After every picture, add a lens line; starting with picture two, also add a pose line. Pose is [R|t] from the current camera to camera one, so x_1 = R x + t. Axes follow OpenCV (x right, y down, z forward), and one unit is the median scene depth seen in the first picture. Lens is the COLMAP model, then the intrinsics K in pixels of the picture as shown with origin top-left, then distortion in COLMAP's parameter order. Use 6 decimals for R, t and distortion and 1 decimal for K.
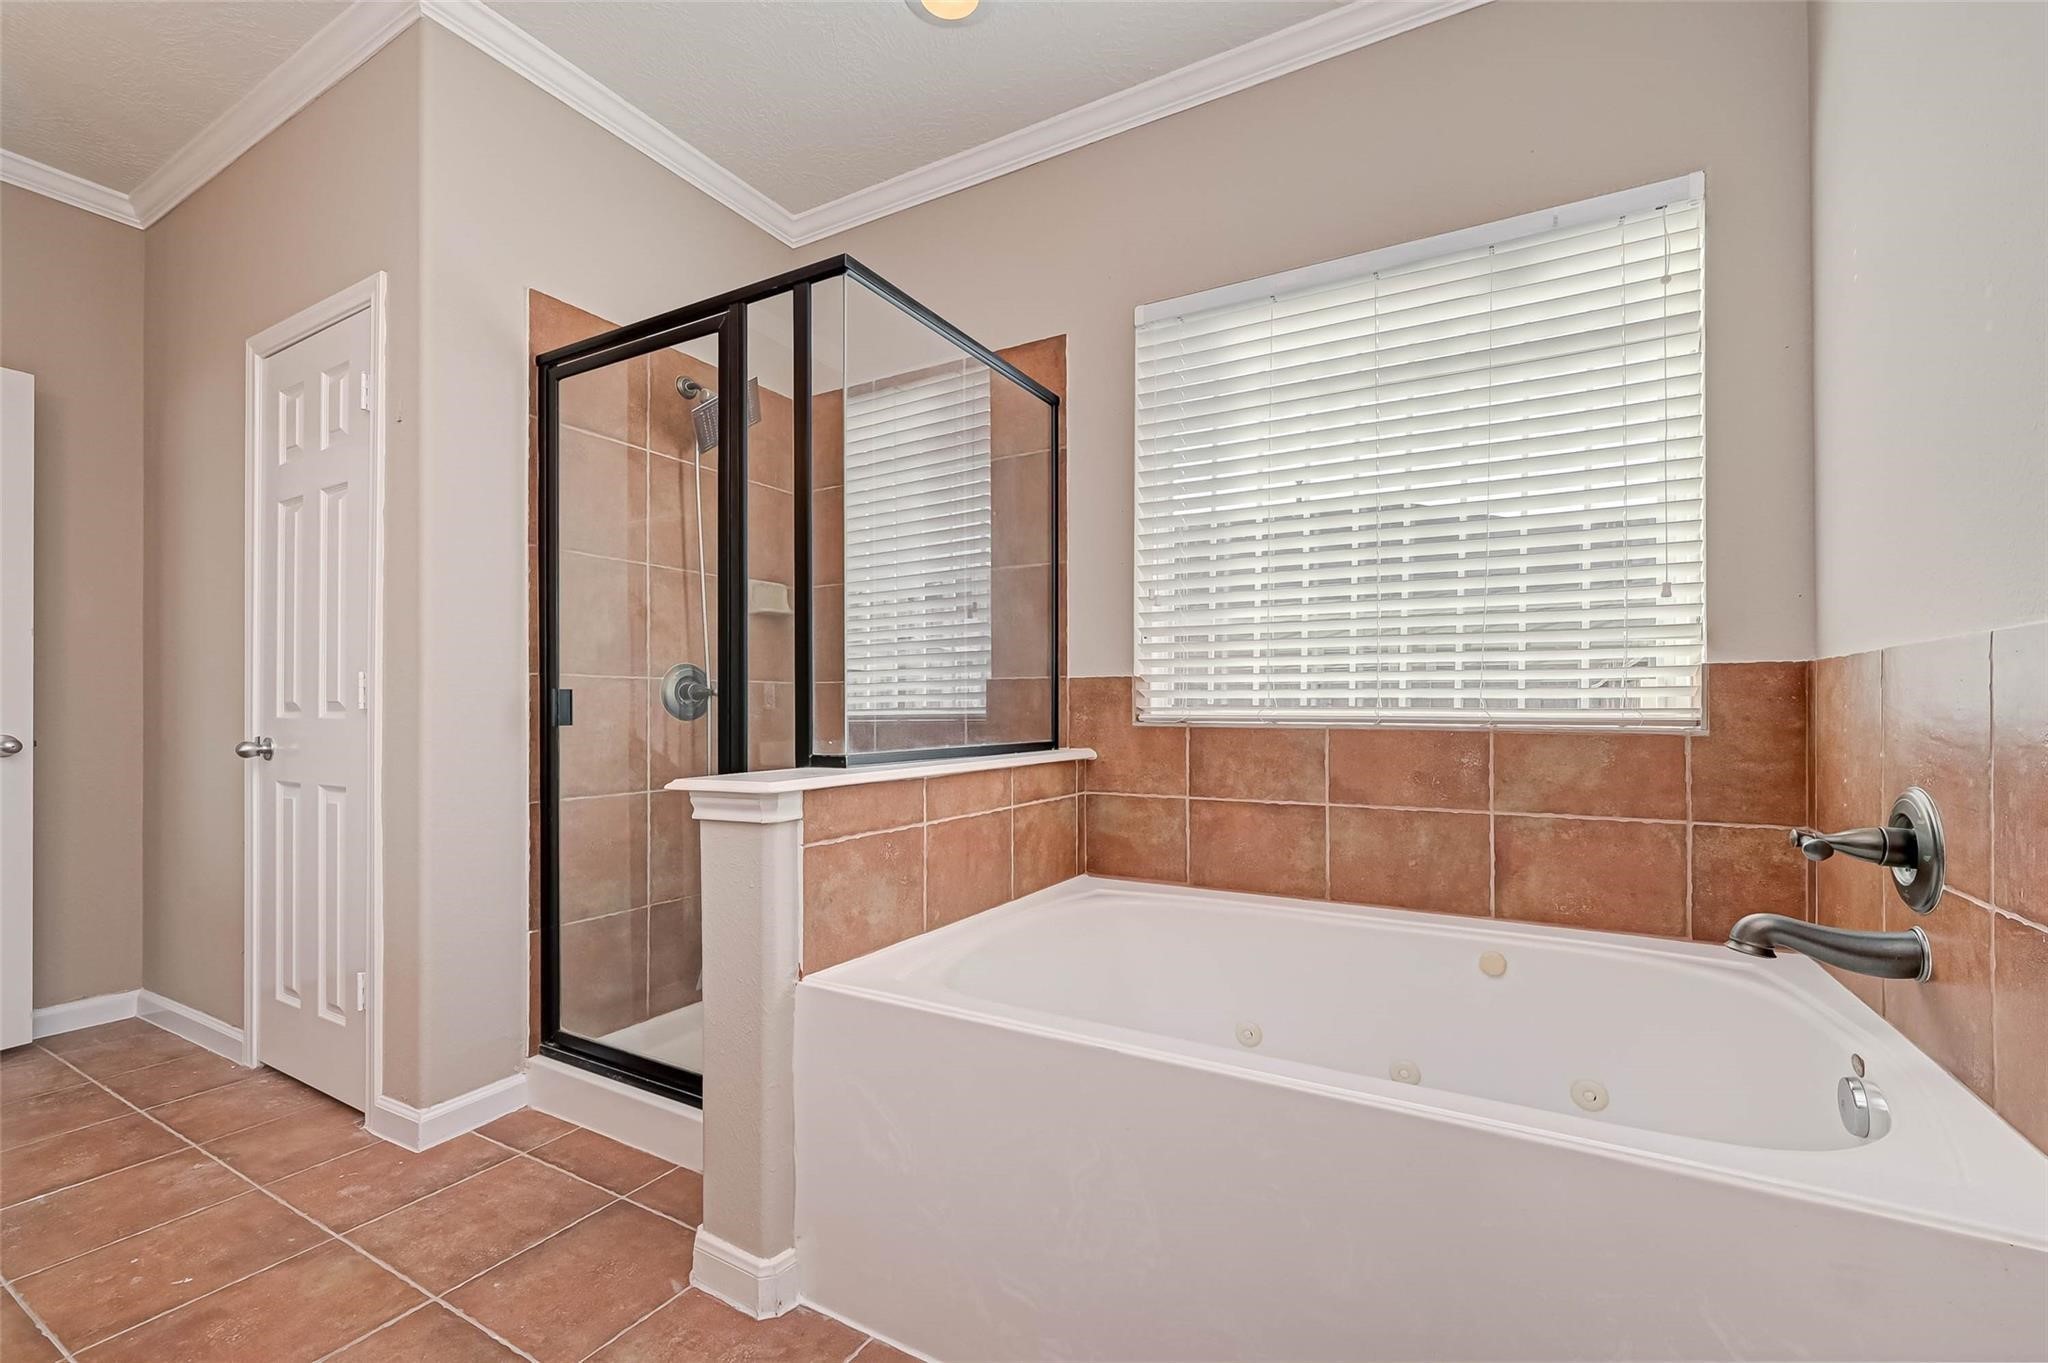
lens RADIAL K [[879.1, 0, 1012.0], [0, 879.1, 699.2], [0, 0, 1]] dist [-0.001883, -0.000210]
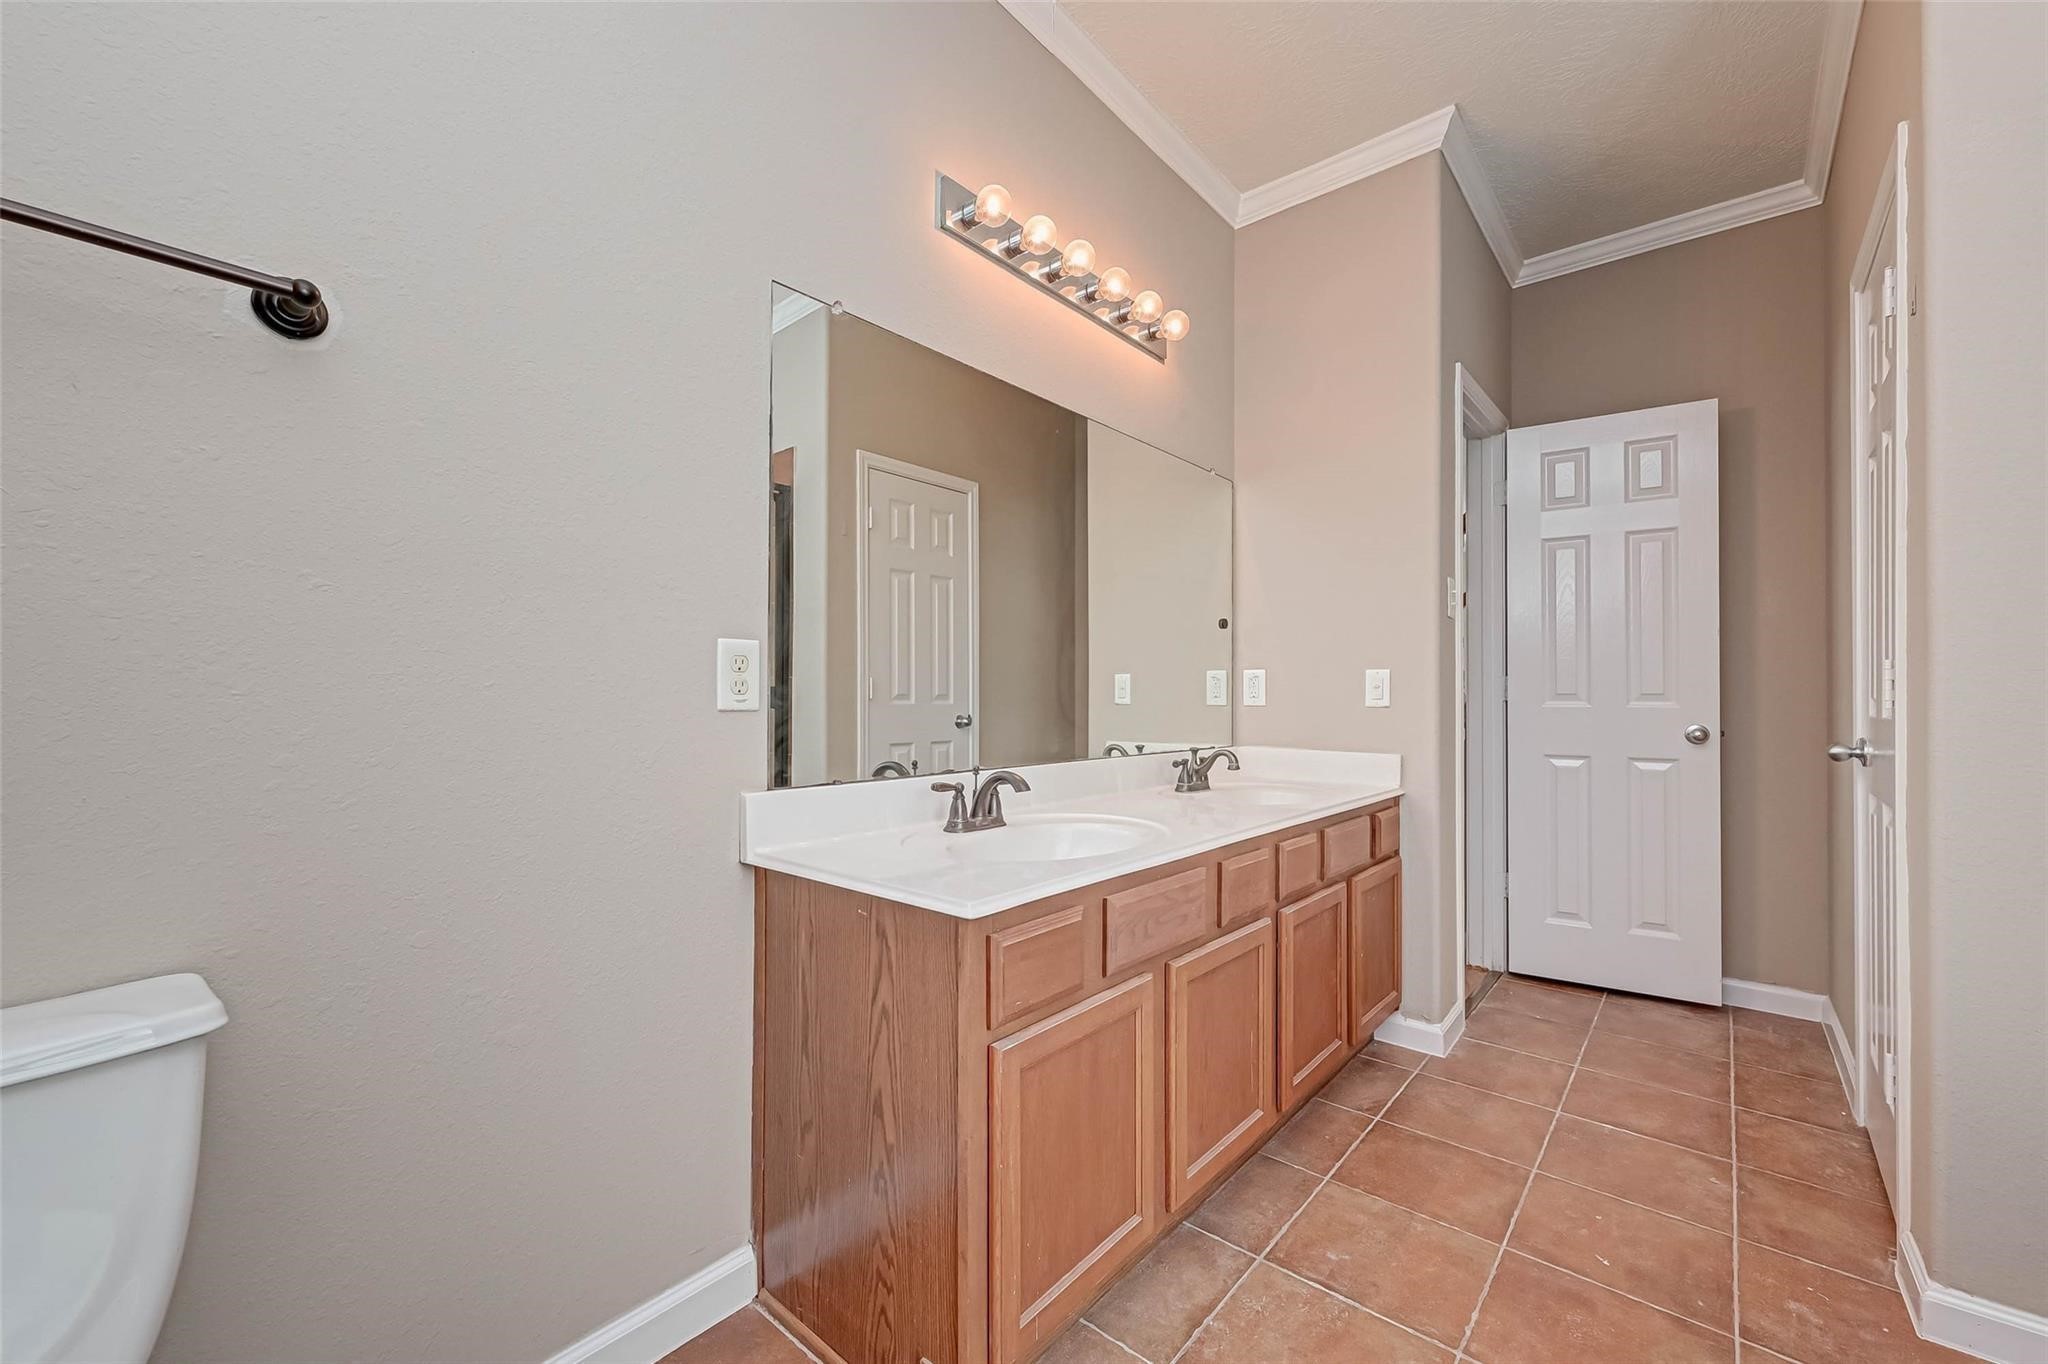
lens RADIAL K [[879.1, 0, 1011.2], [0, 879.1, 682.7], [0, 0, 1]] dist [-0.001883, -0.000210]
pose [[-0.226318, -0.009602, -0.974006, 0.185842], [0.007830, 0.999901, -0.011677, -0.008934], [0.974022, -0.010269, -0.226220, 0.459475]]
